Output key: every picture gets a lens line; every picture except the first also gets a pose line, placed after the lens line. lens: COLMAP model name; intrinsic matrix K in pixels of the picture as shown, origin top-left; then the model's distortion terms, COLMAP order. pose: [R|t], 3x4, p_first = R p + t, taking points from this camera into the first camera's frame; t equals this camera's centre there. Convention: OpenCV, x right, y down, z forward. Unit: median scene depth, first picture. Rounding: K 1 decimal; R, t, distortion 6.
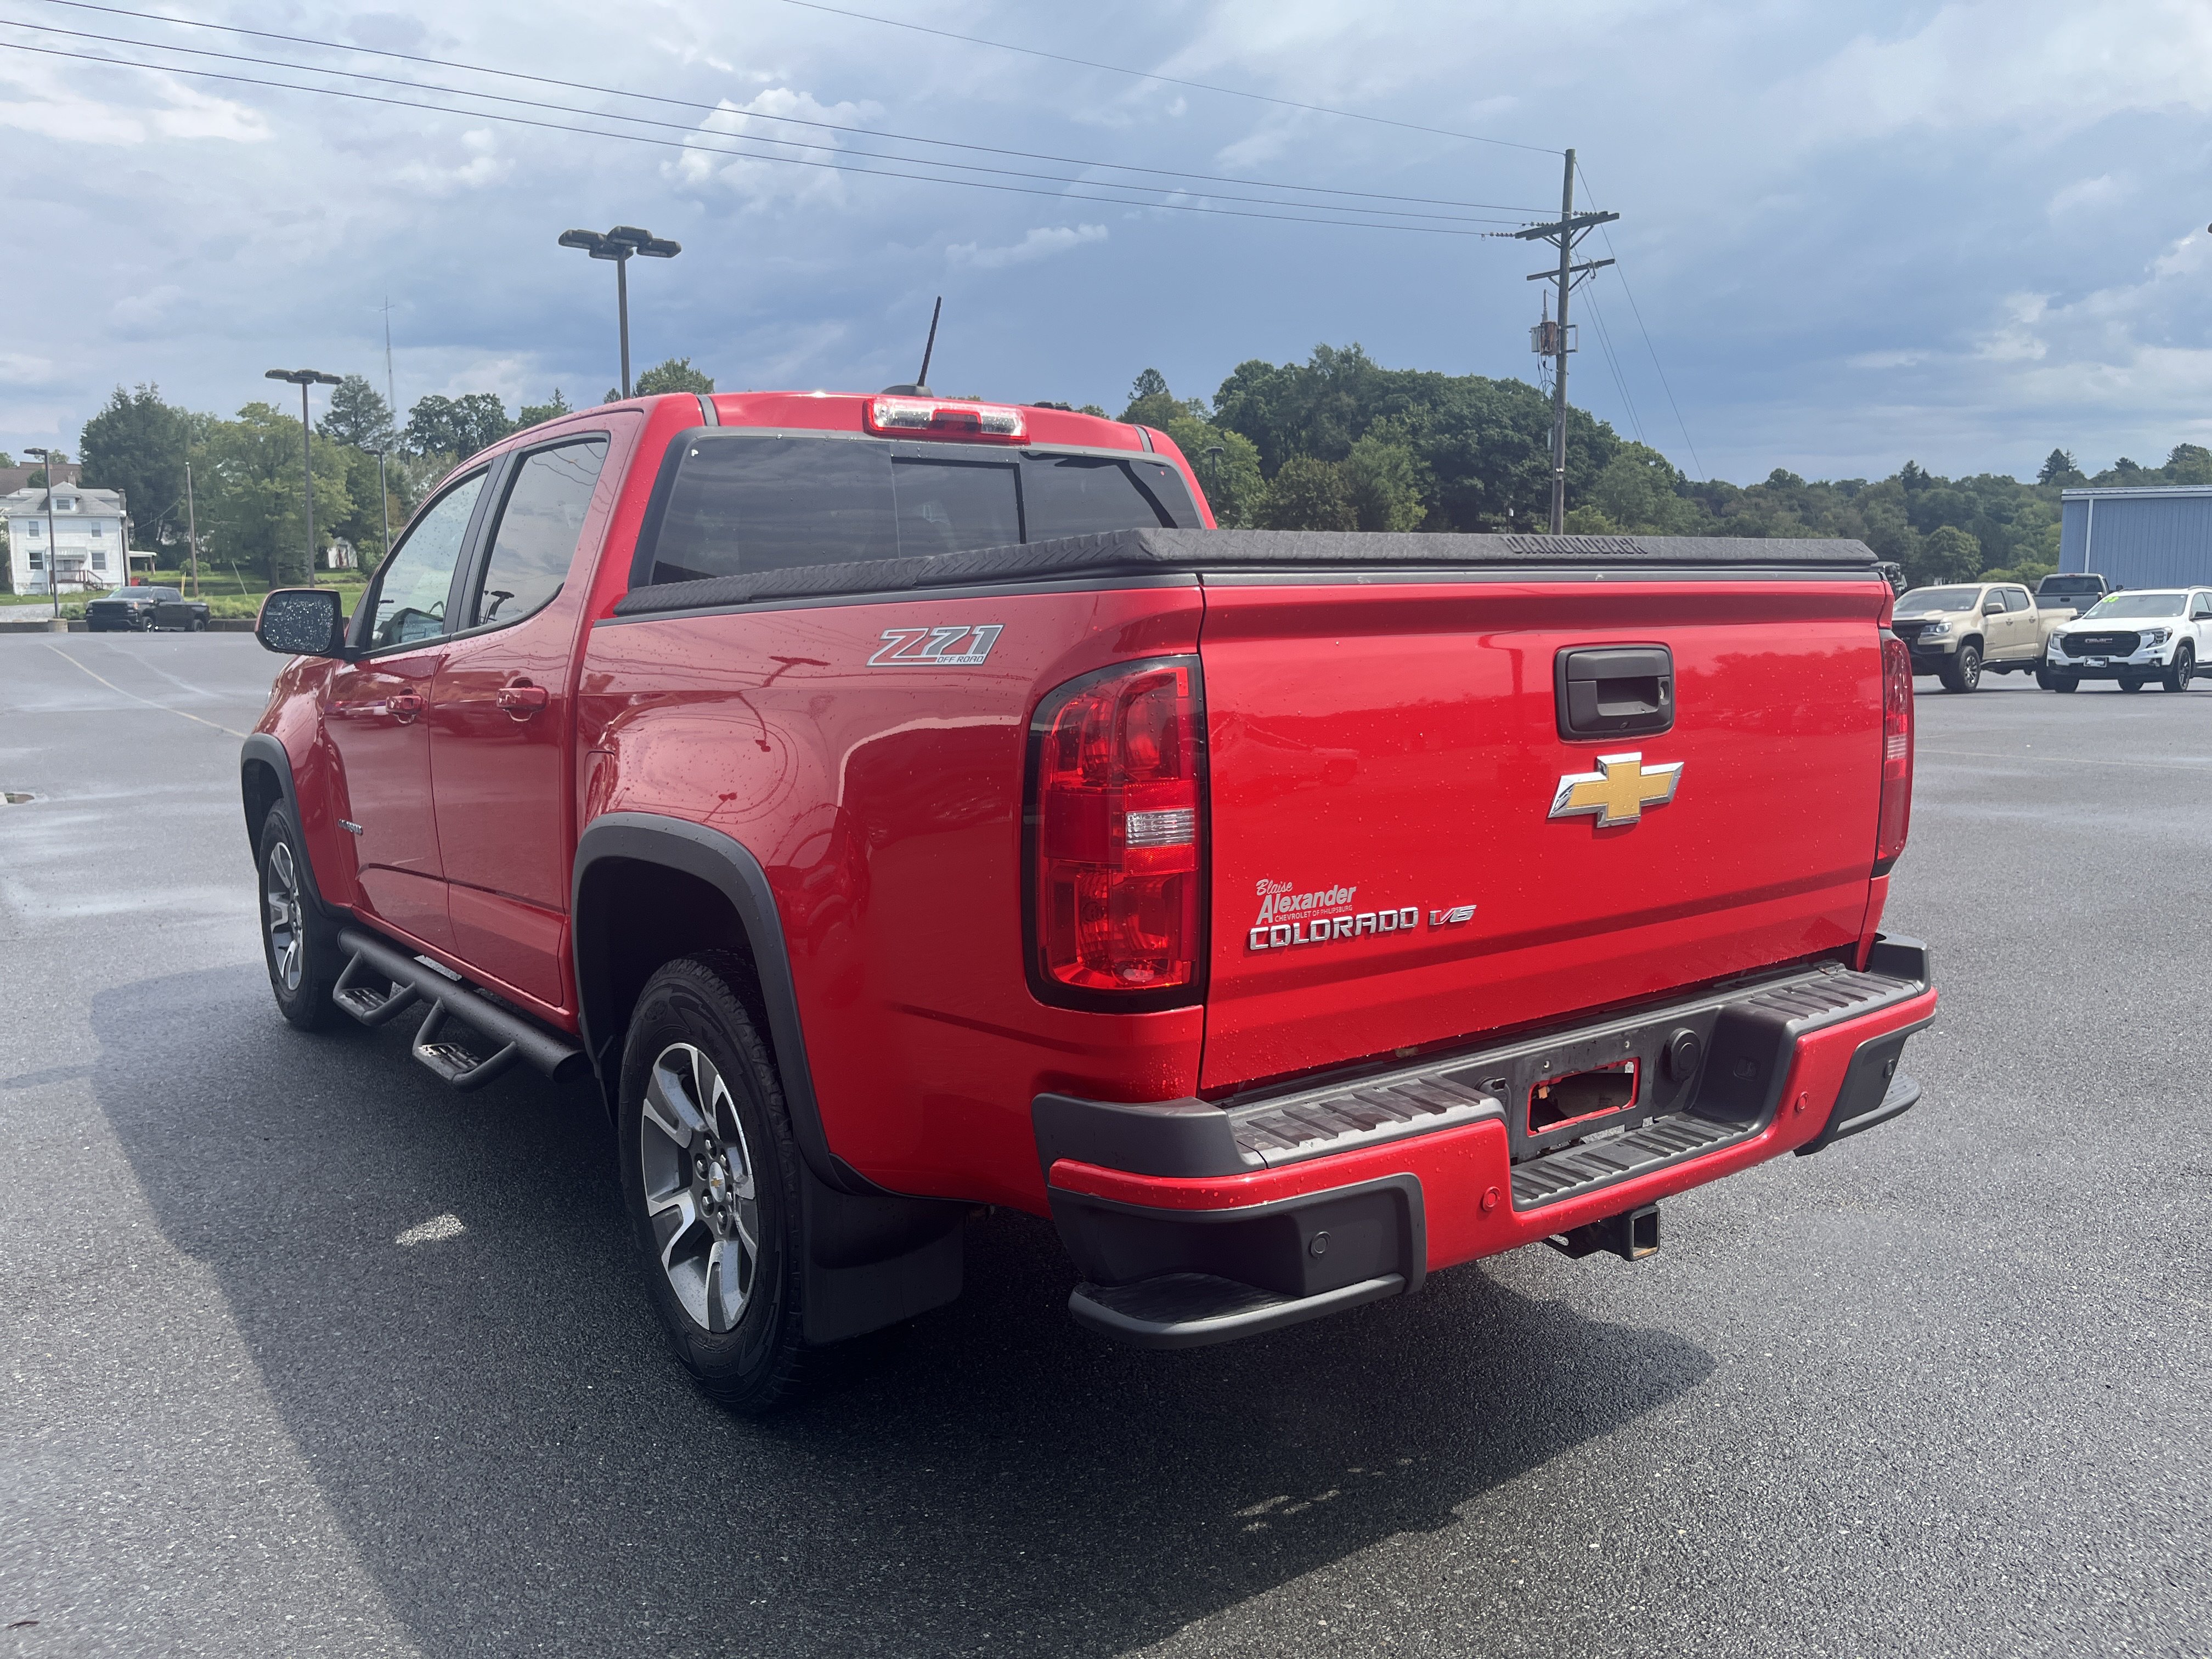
lens RADIAL K [[1691.4, 0, 1097.9], [0, 1691.4, 824.9], [0, 0, 1]] dist [0.040248, -0.055364]
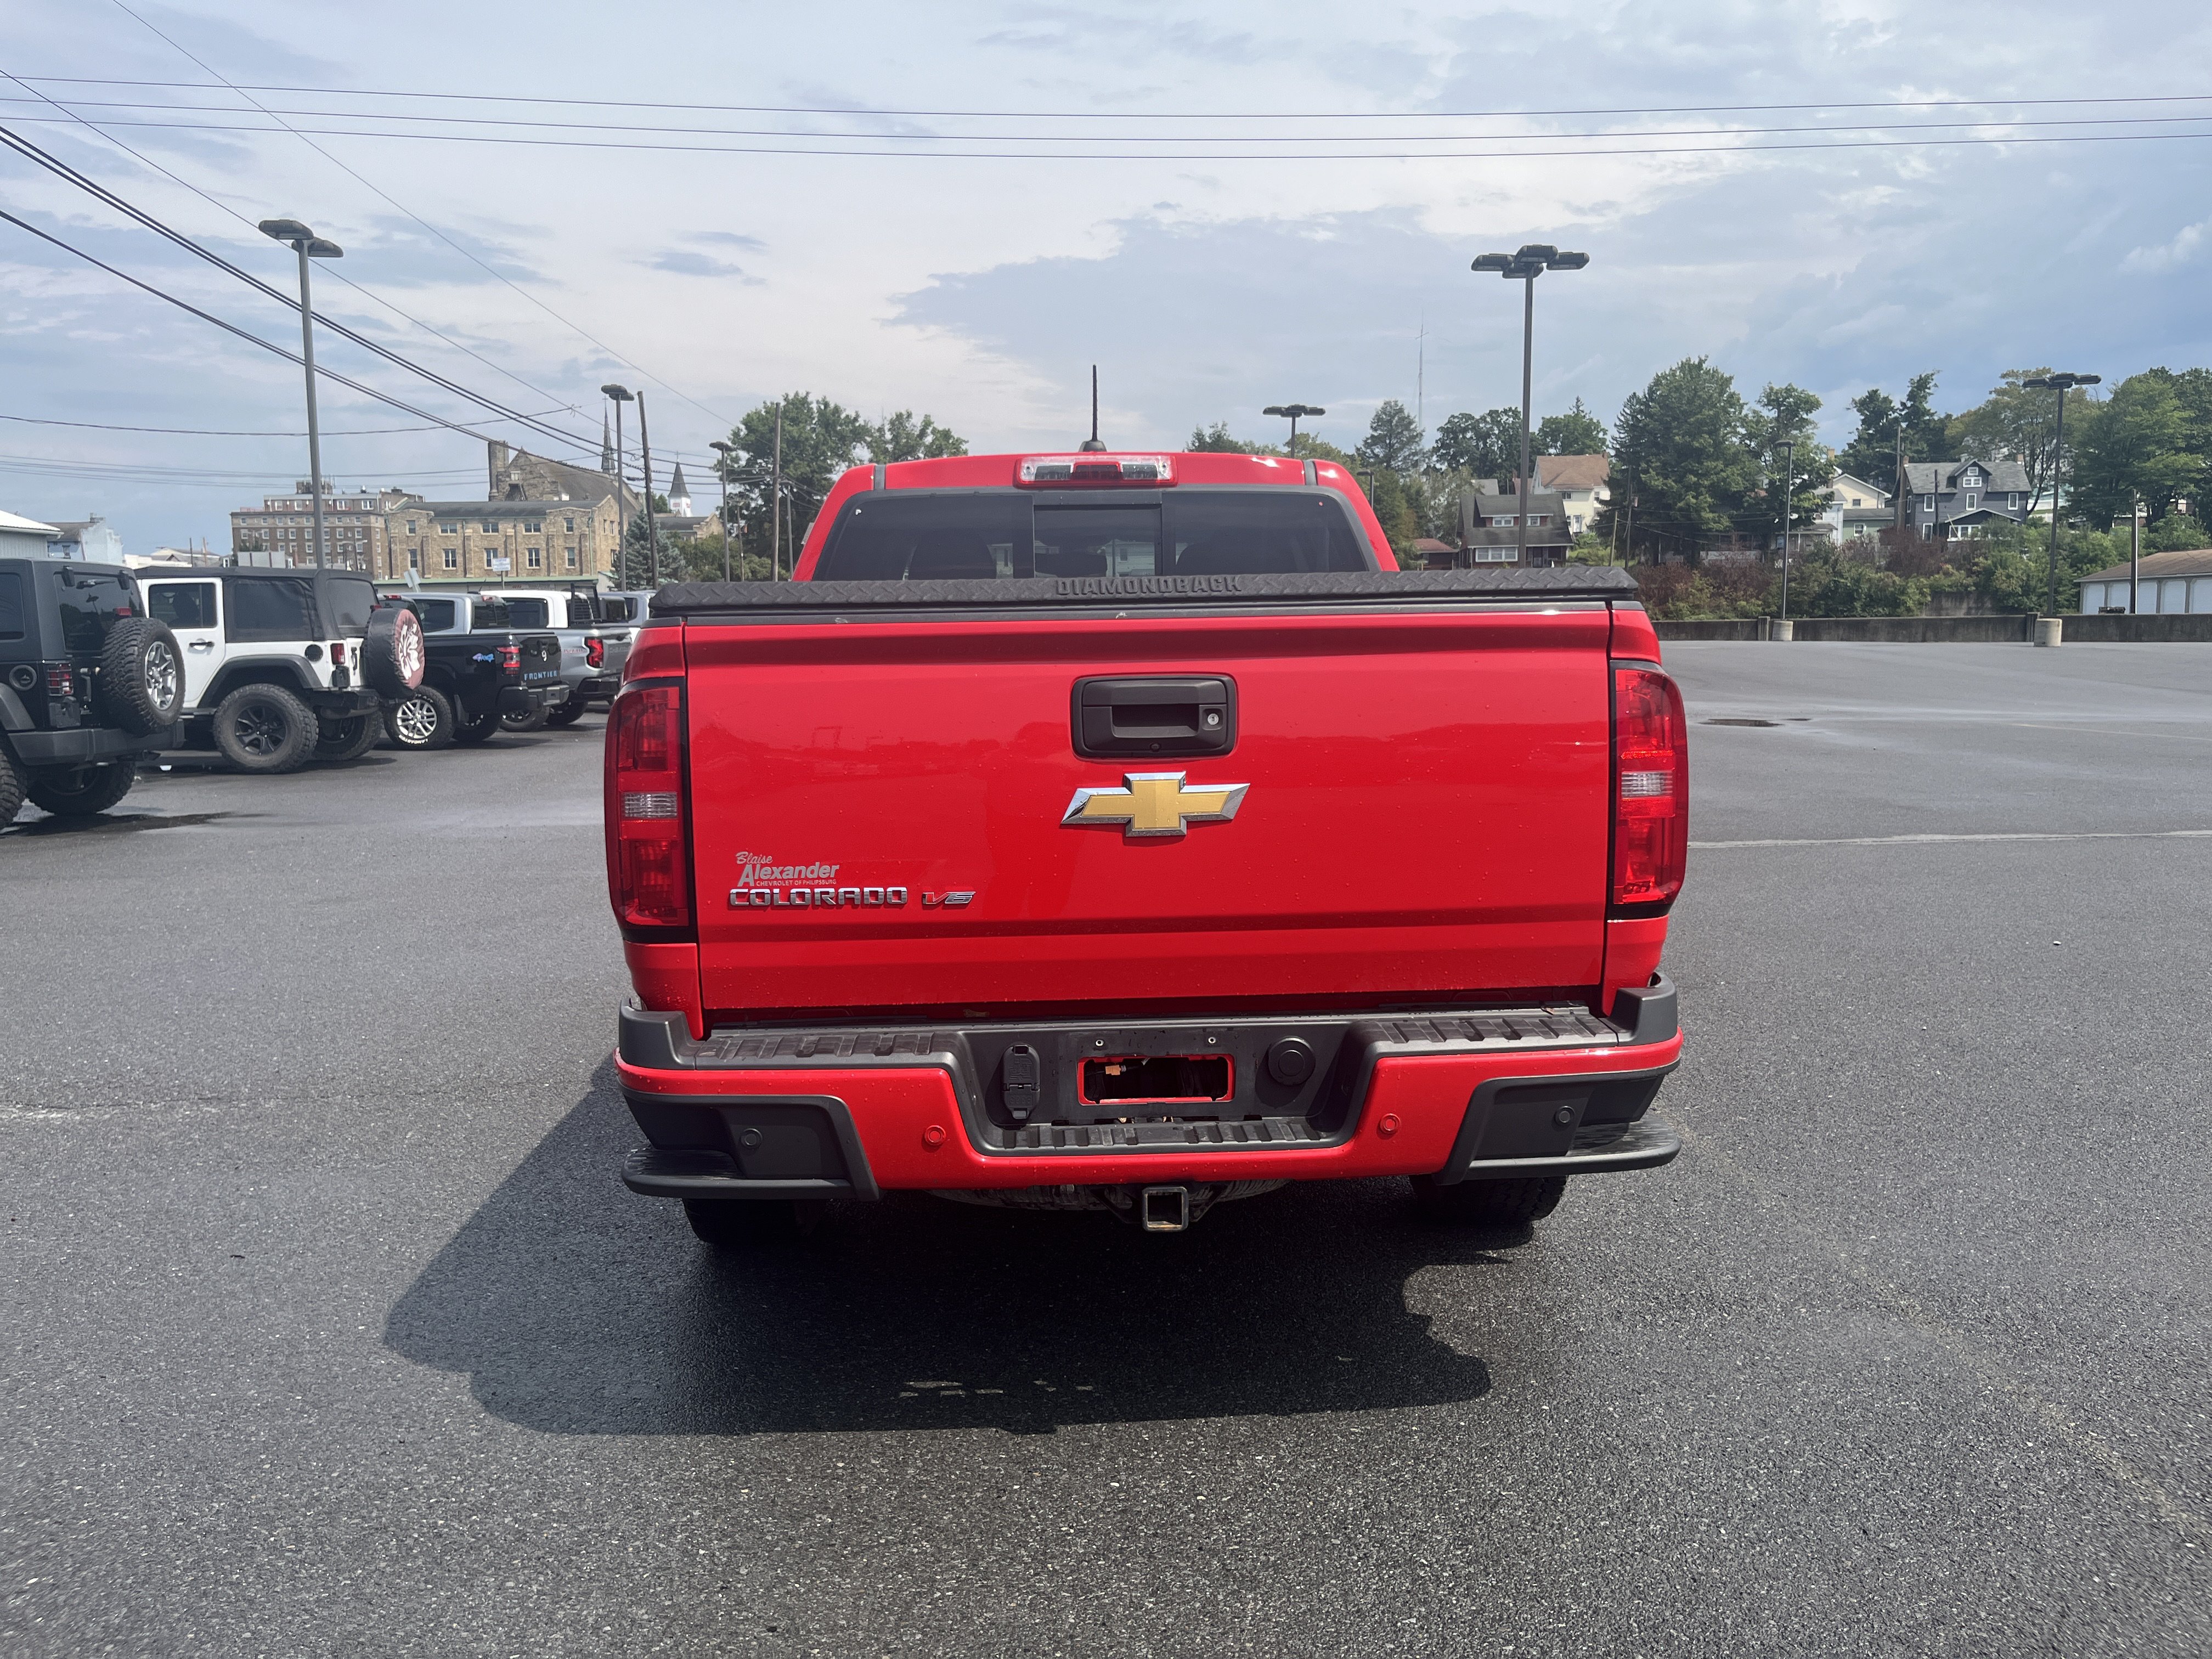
lens RADIAL K [[1691.4, 0, 1095.0], [0, 1691.4, 813.1], [0, 0, 1]] dist [0.040248, -0.055364]
pose [[0.836066, 0.058523, -0.545499, 0.080062], [-0.063731, 0.997923, 0.009382, -0.002085], [0.544915, 0.026921, 0.838059, 0.004382]]
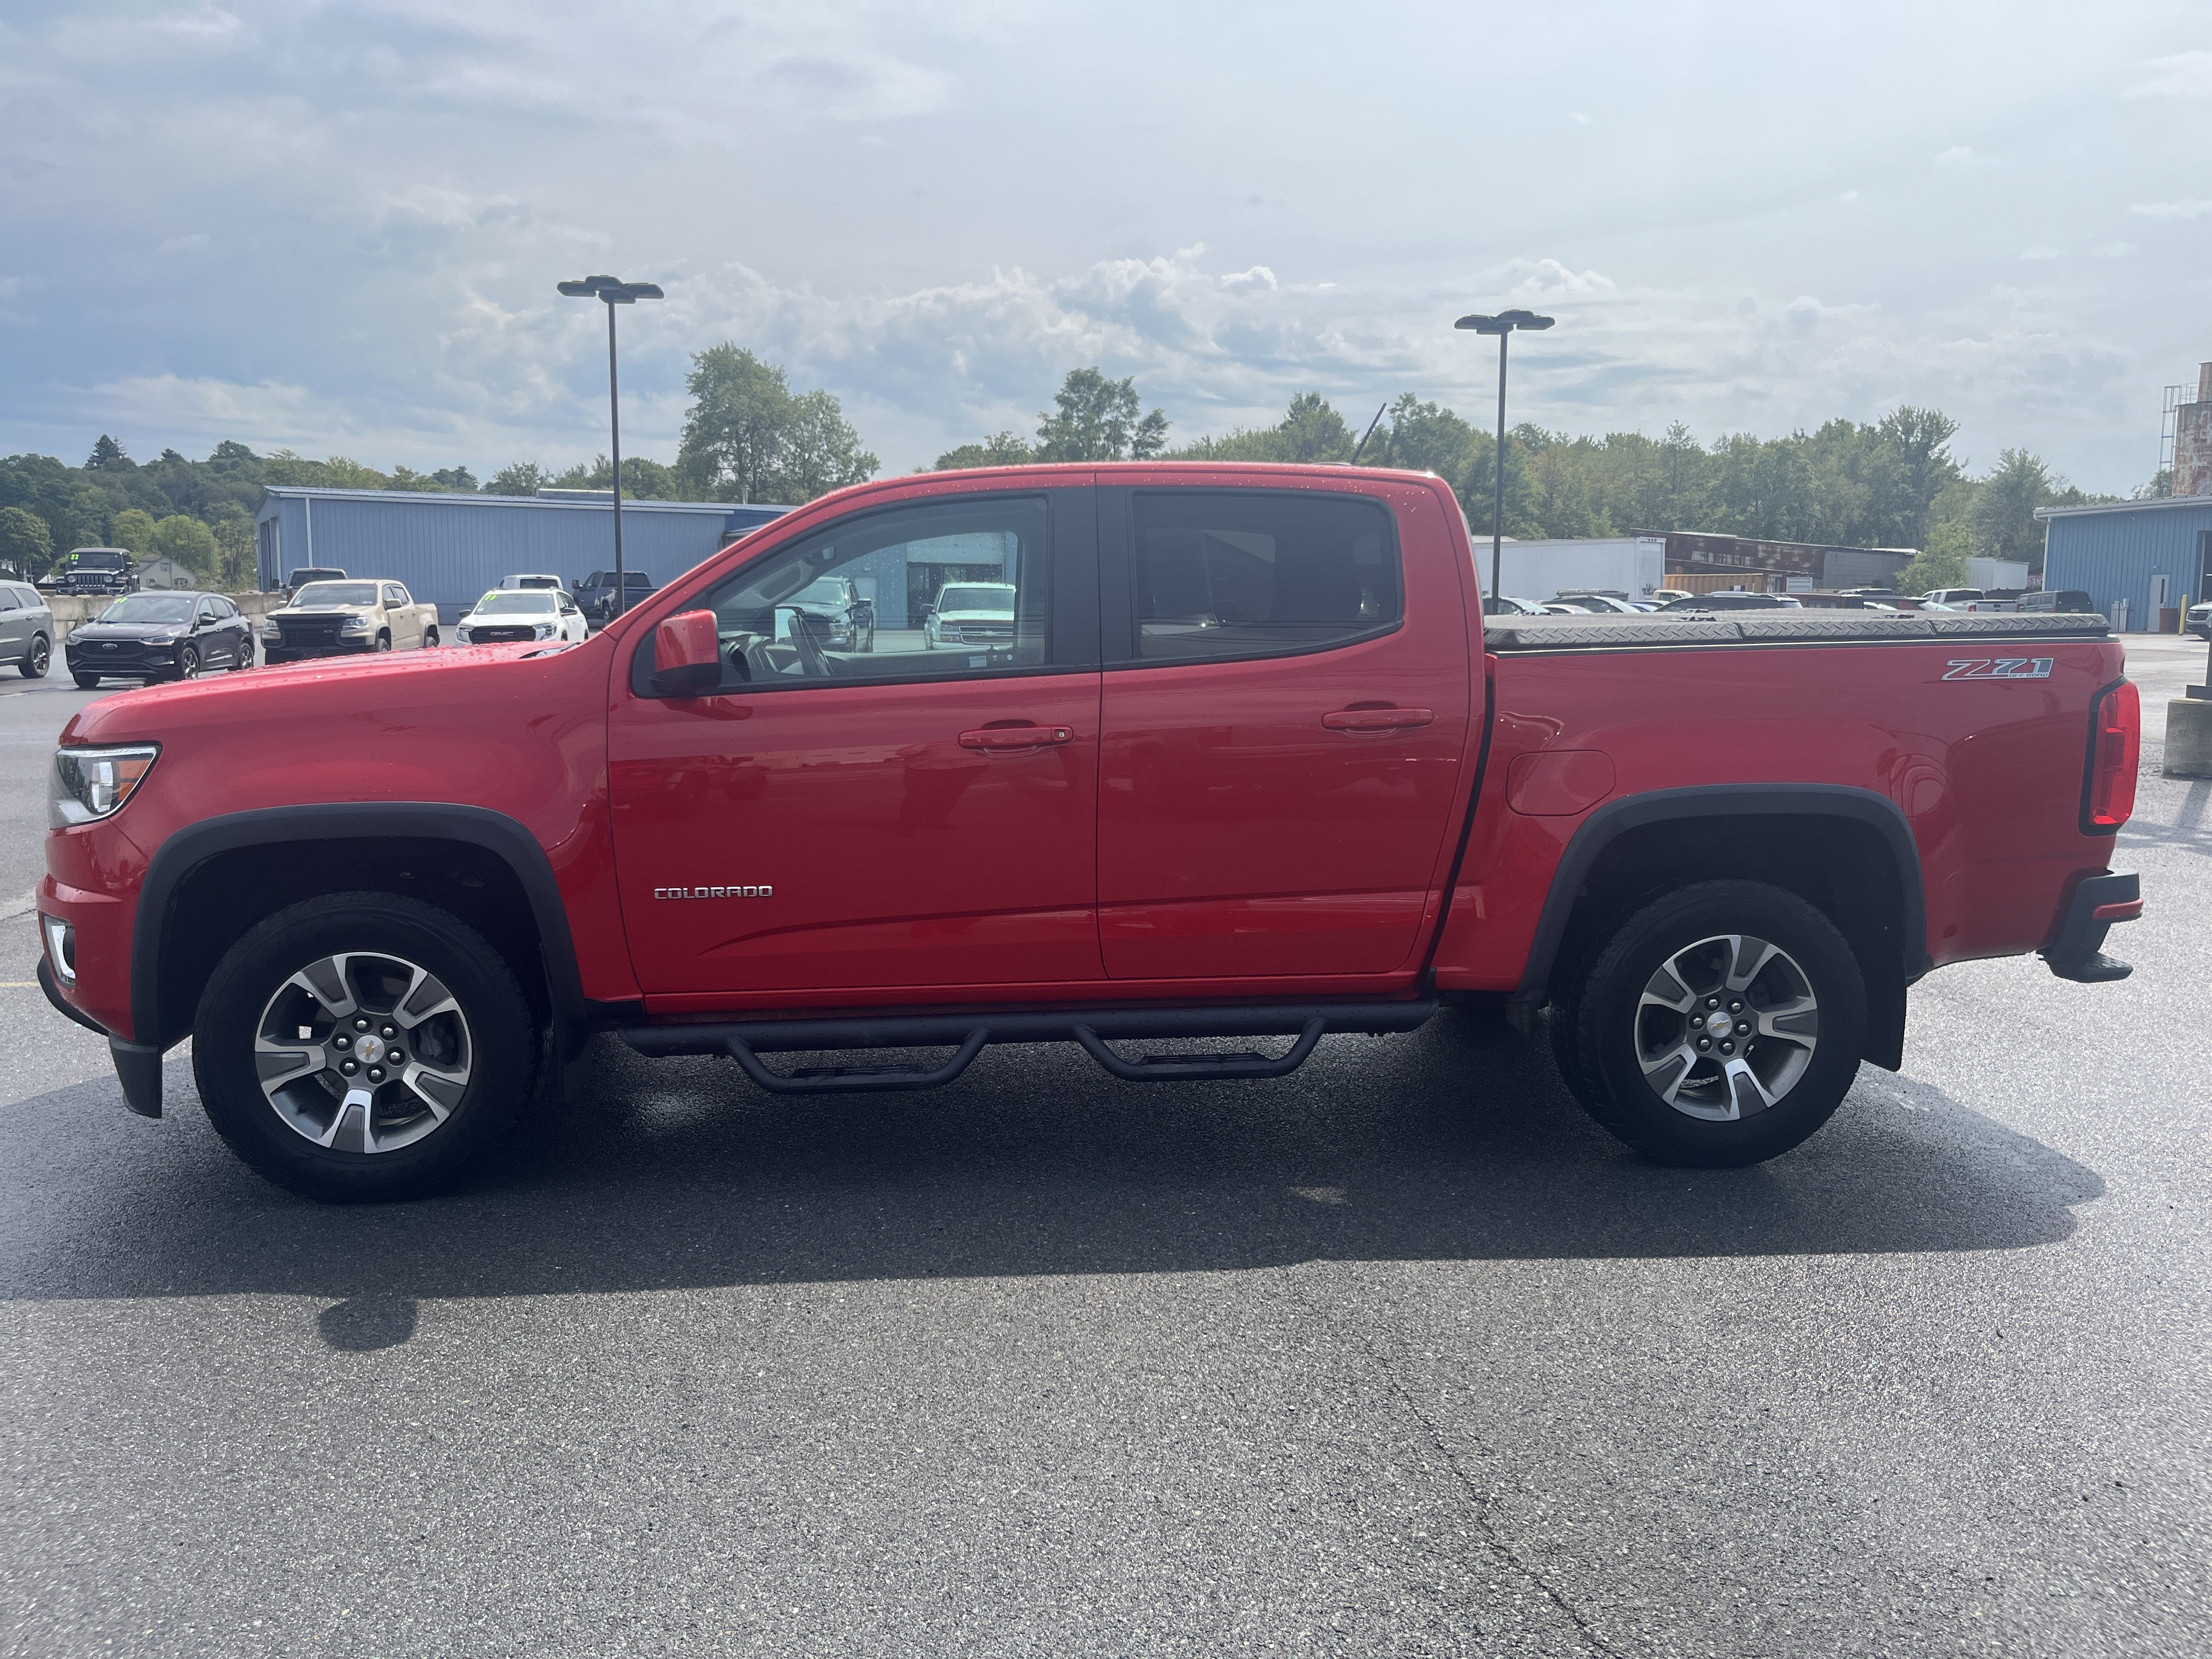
lens RADIAL K [[1691.4, 0, 1098.1], [0, 1691.4, 823.4], [0, 0, 1]] dist [0.040248, -0.055364]
pose [[0.518675, -0.098665, 0.849259, -0.020096], [0.093162, 0.993926, 0.058575, -0.001317], [-0.849881, 0.048737, 0.524716, 0.008512]]
